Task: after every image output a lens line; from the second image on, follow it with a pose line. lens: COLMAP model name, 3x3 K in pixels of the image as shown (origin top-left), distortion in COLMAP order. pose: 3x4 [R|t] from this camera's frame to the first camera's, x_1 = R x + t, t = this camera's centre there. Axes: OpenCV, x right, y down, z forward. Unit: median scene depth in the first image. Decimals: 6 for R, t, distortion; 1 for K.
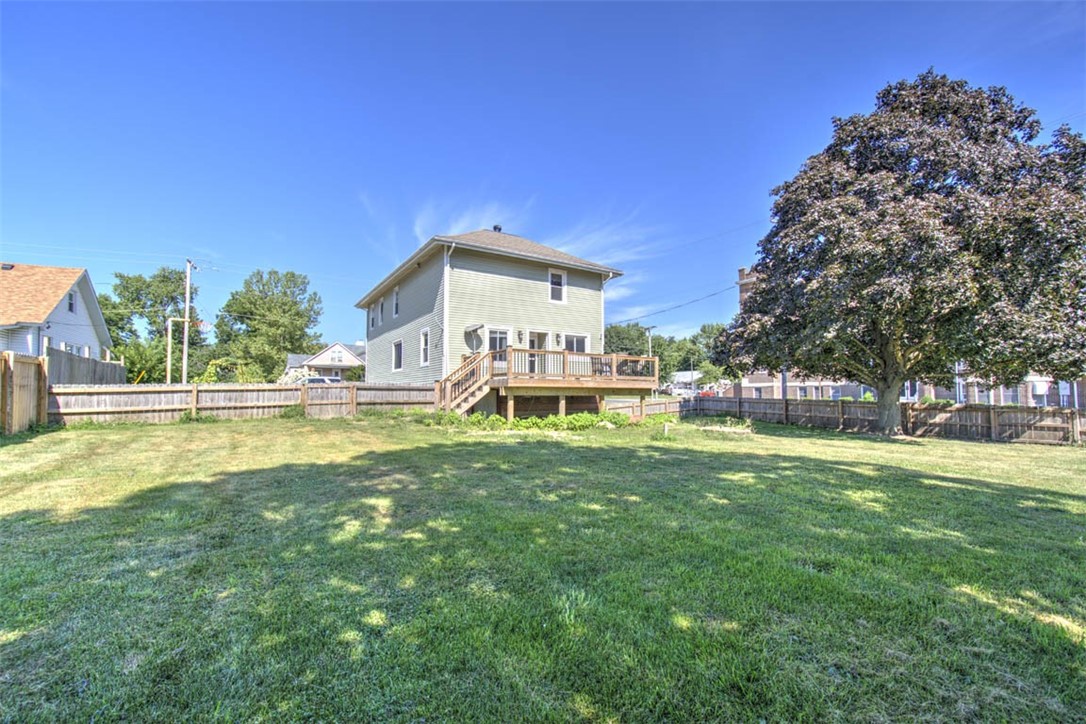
lens RADIAL K [[468.4, 0, 543.3], [0, 468.4, 374.9], [0, 0, 1]] dist [0.000420, -0.000250]
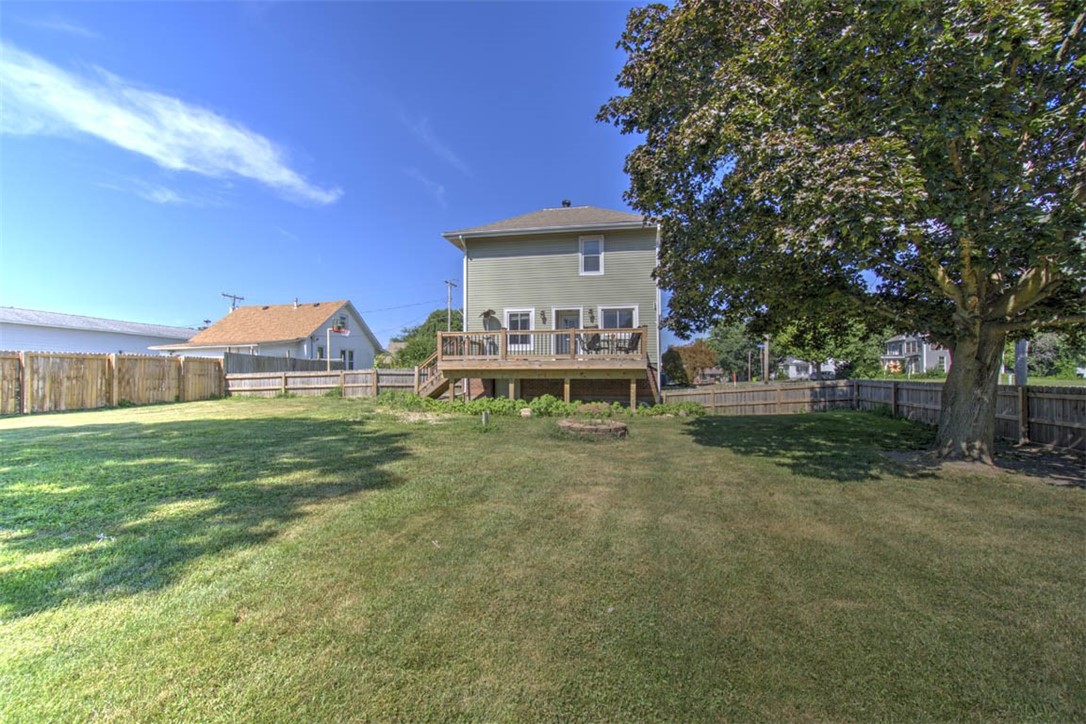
lens RADIAL K [[468.4, 0, 543.3], [0, 468.4, 374.9], [0, 0, 1]] dist [0.000420, -0.000250]
pose [[0.742579, -0.009902, -0.669686, 0.607804], [0.032907, 0.999223, 0.021714, 0.015572], [0.668950, -0.038162, 0.742327, 0.305099]]
